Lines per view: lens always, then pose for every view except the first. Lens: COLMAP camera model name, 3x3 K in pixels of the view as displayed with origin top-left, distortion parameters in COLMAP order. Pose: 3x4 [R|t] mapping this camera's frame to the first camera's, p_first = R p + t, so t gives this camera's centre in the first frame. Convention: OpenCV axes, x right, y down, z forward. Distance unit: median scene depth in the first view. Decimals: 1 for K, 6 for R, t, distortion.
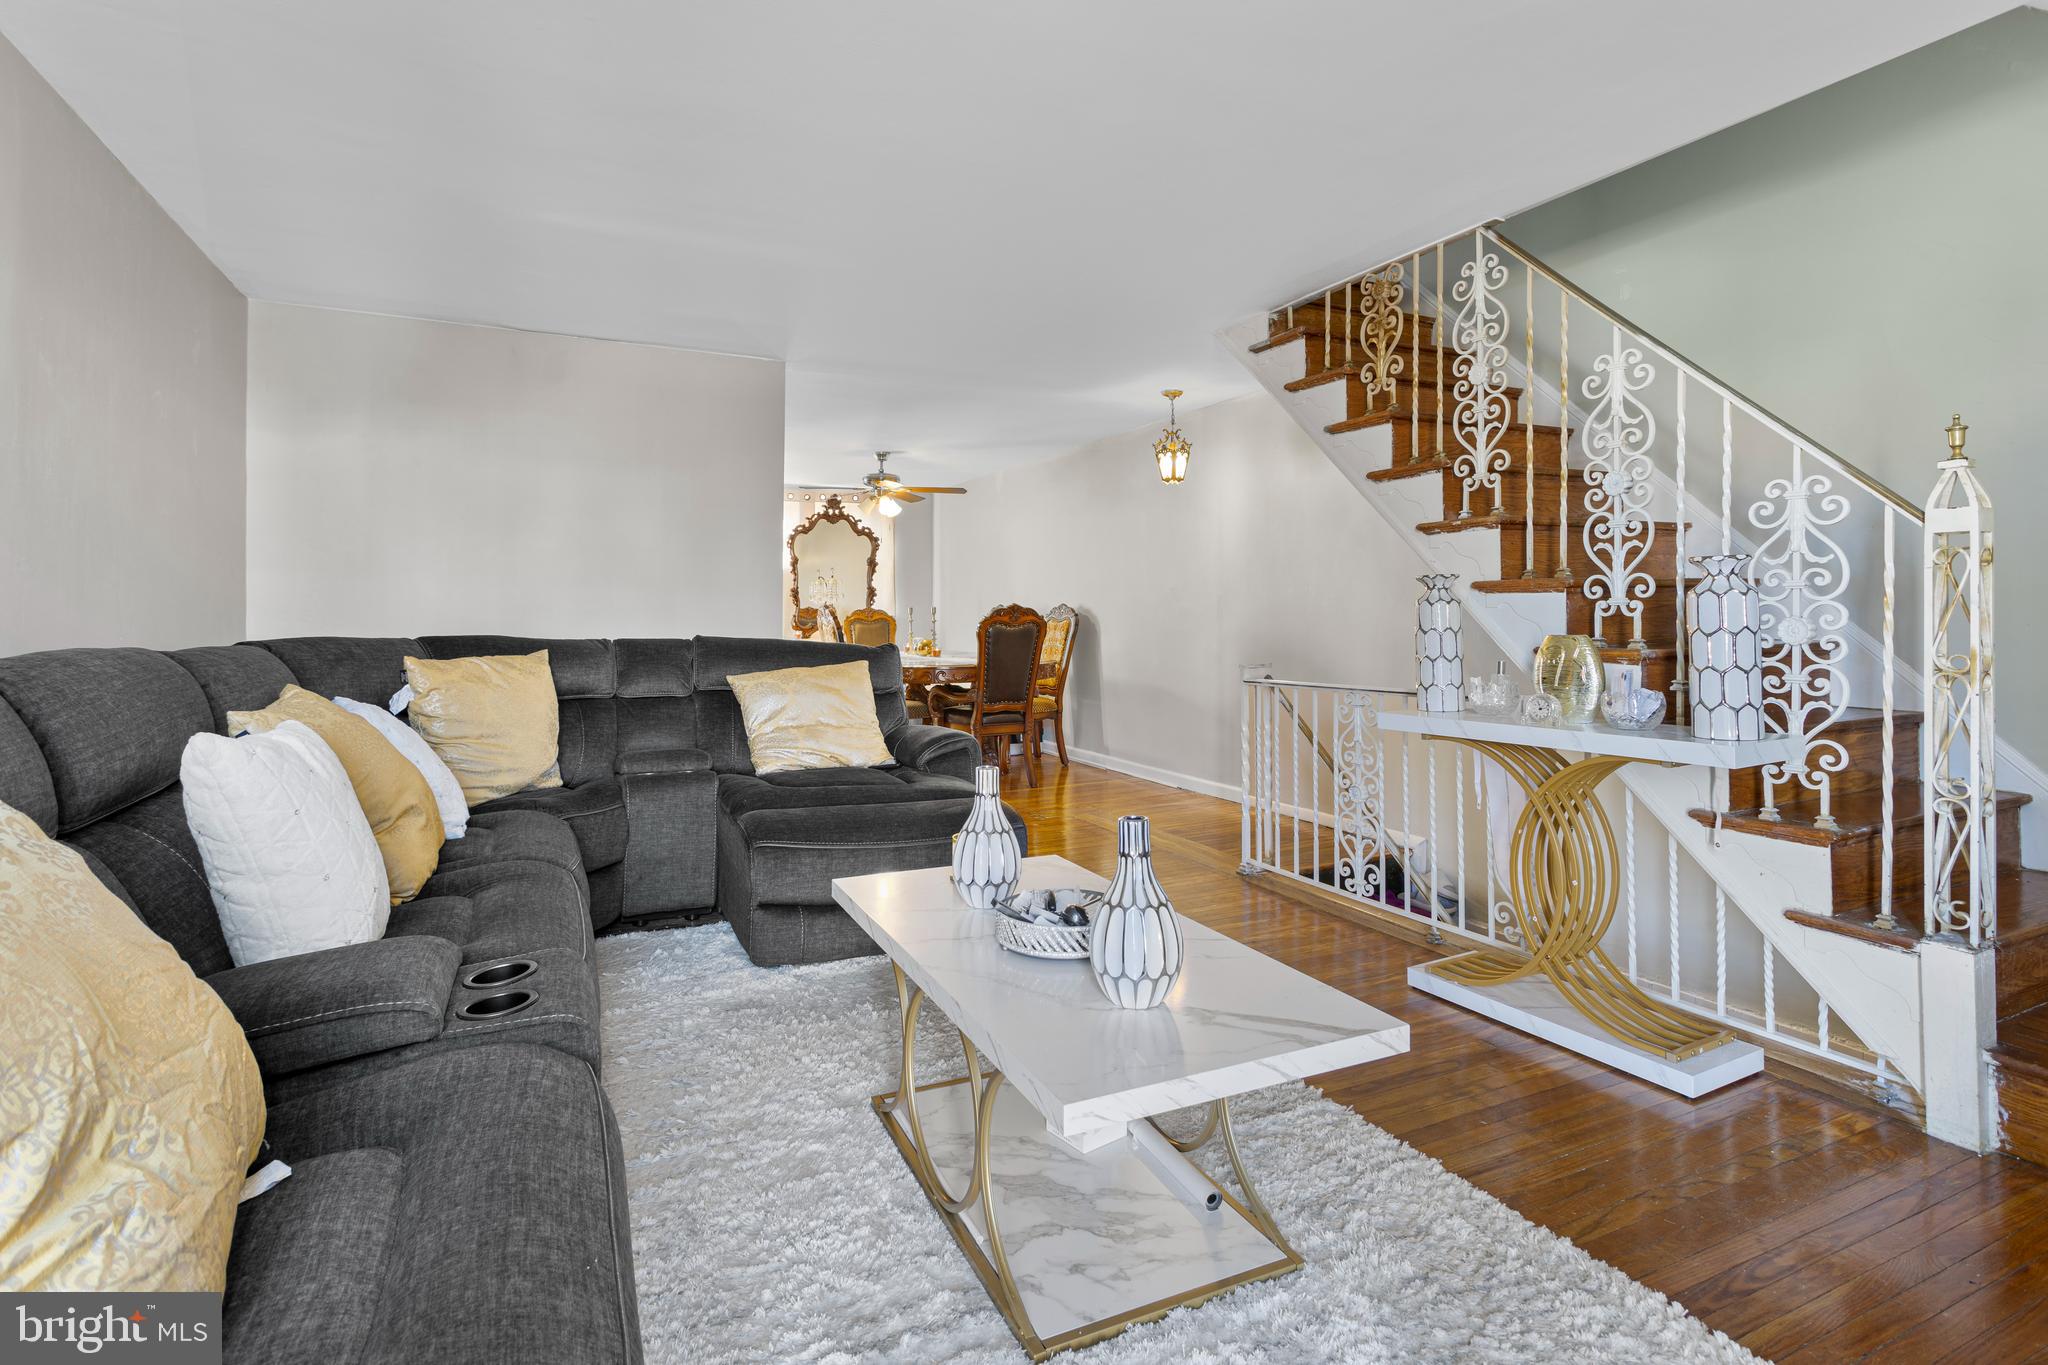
lens RADIAL K [[998.2, 0, 1022.0], [0, 998.2, 603.0], [0, 0, 1]] dist [-0.000419, -0.000574]
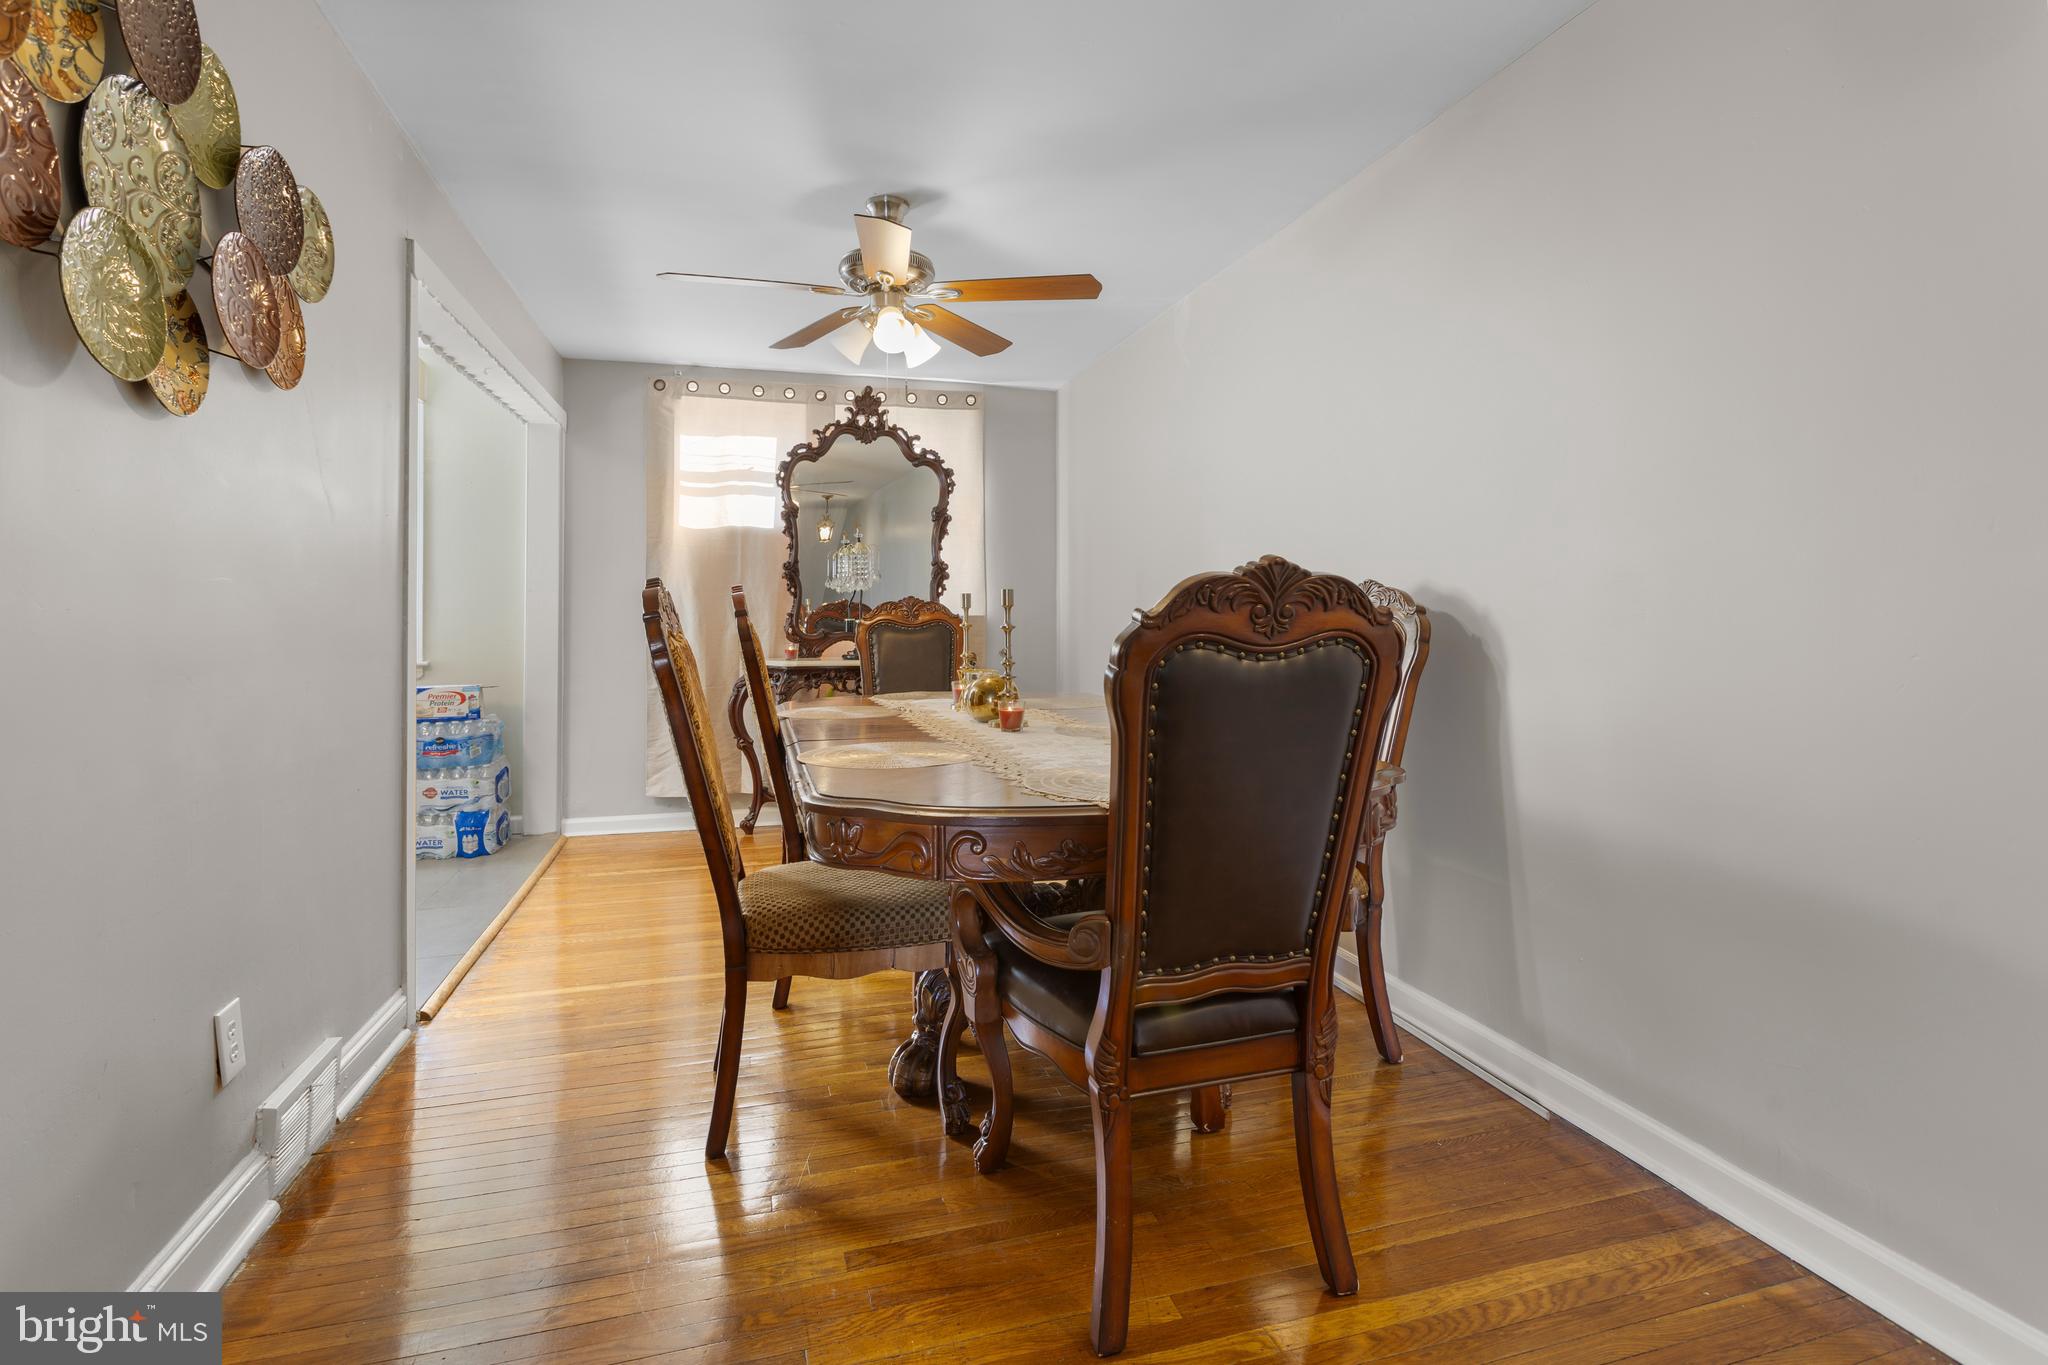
lens RADIAL K [[998.2, 0, 1022.0], [0, 998.2, 603.0], [0, 0, 1]] dist [-0.000419, -0.000574]
pose [[0.985497, -0.000393, -0.169690, -0.022123], [0.000083, 0.999998, -0.001834, 0.010063], [0.169690, 0.001793, 0.985496, 0.661005]]
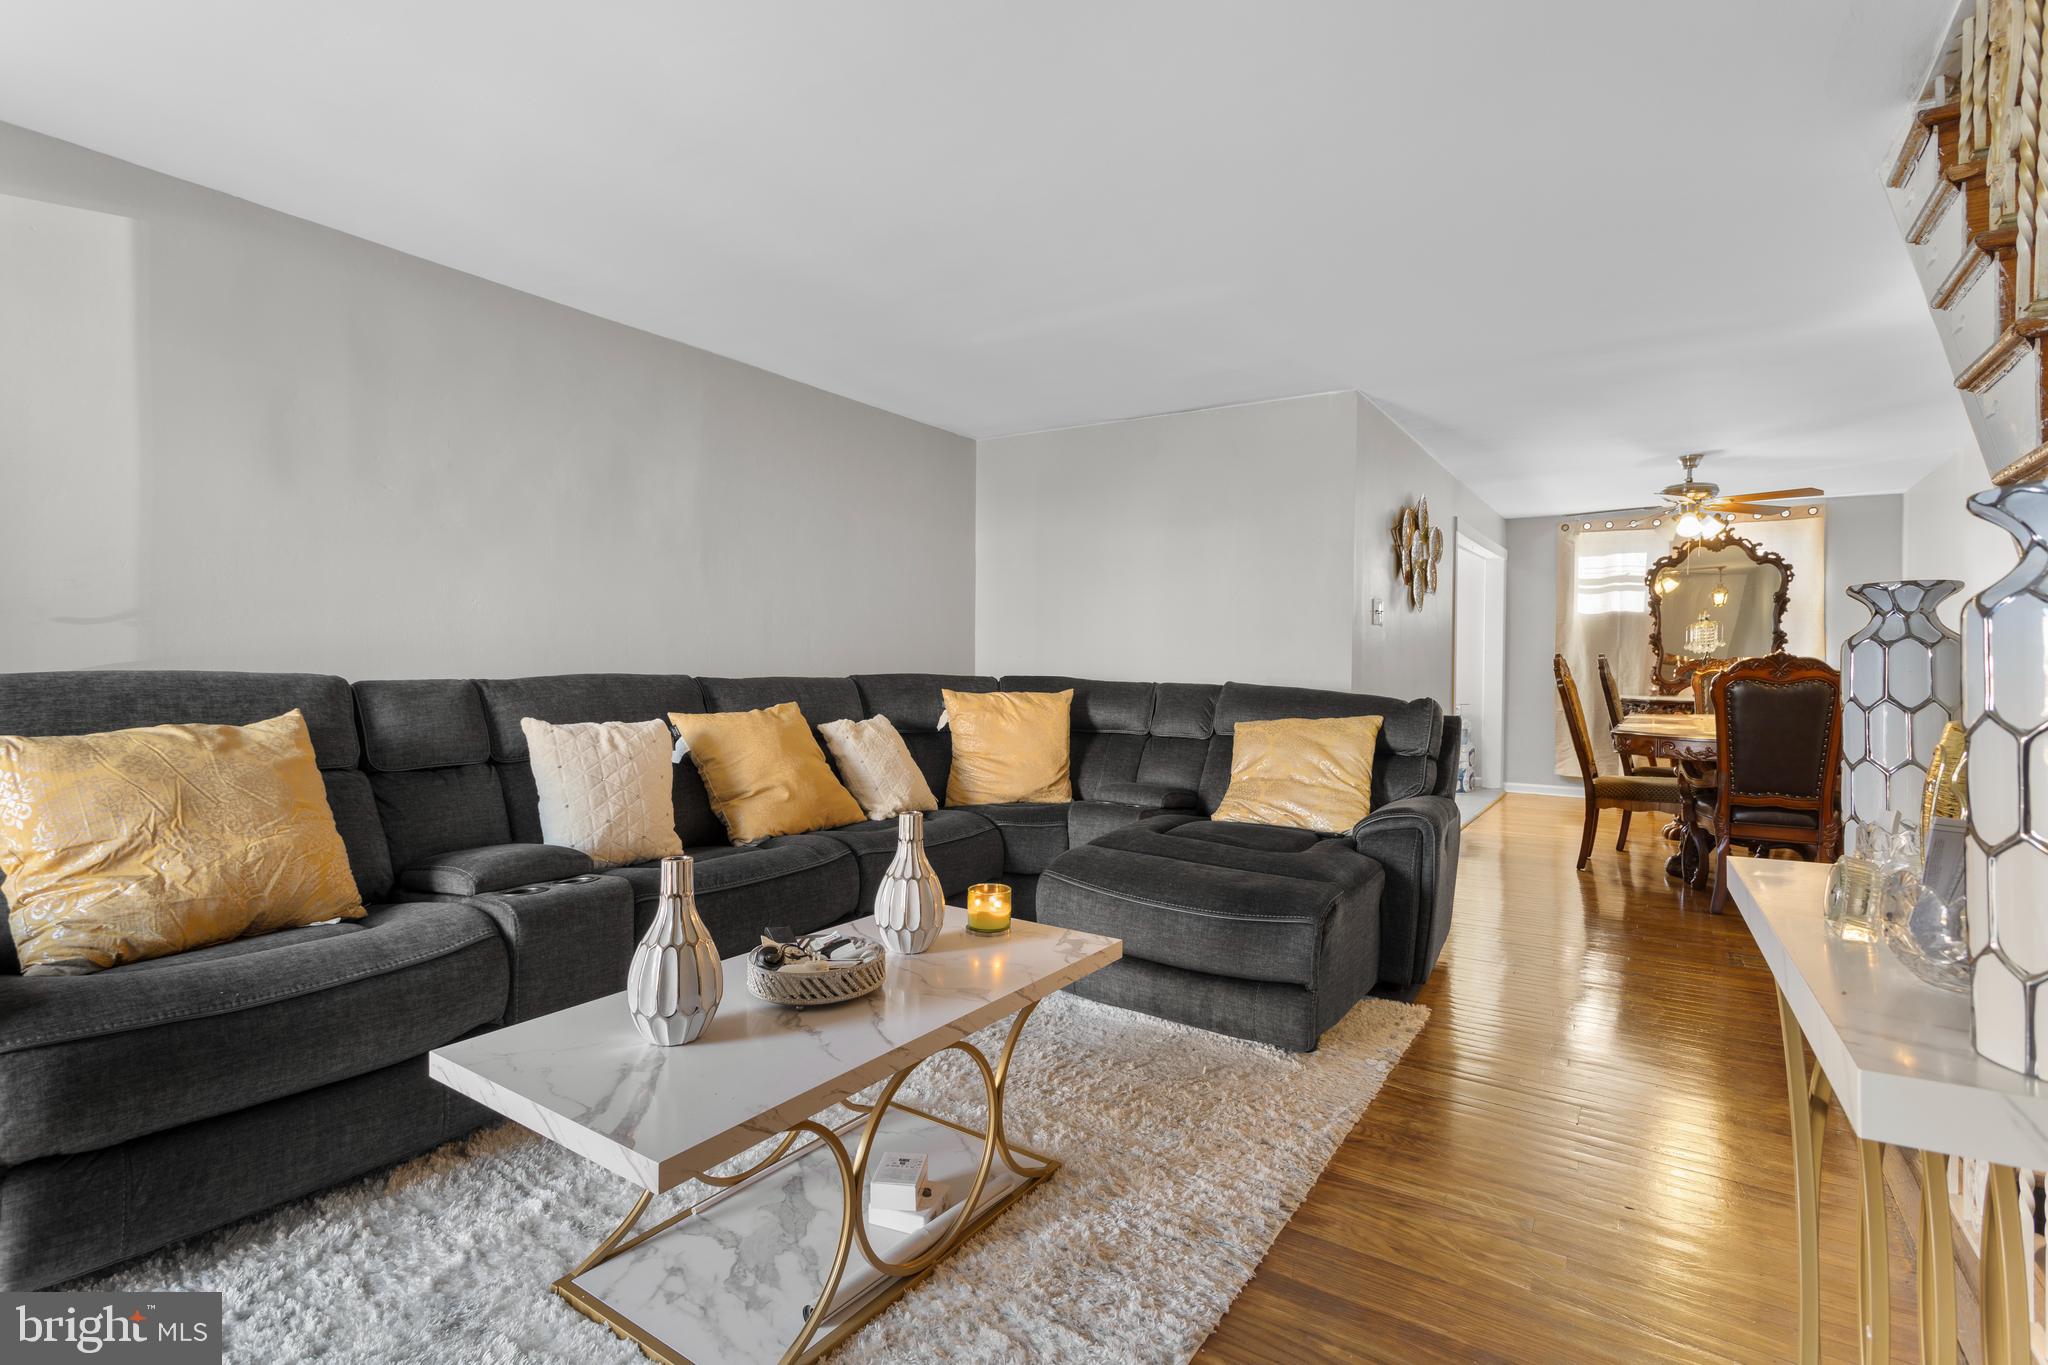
lens RADIAL K [[969.2, 0, 1020.7], [0, 969.2, 665.0], [0, 0, 1]] dist [0.001586, 0.000935]
pose [[0.510548, 0.011072, -0.859778, 0.259244], [-0.000700, 0.999922, 0.012462, 0.001417], [0.859849, -0.005760, 0.510516, 0.181926]]
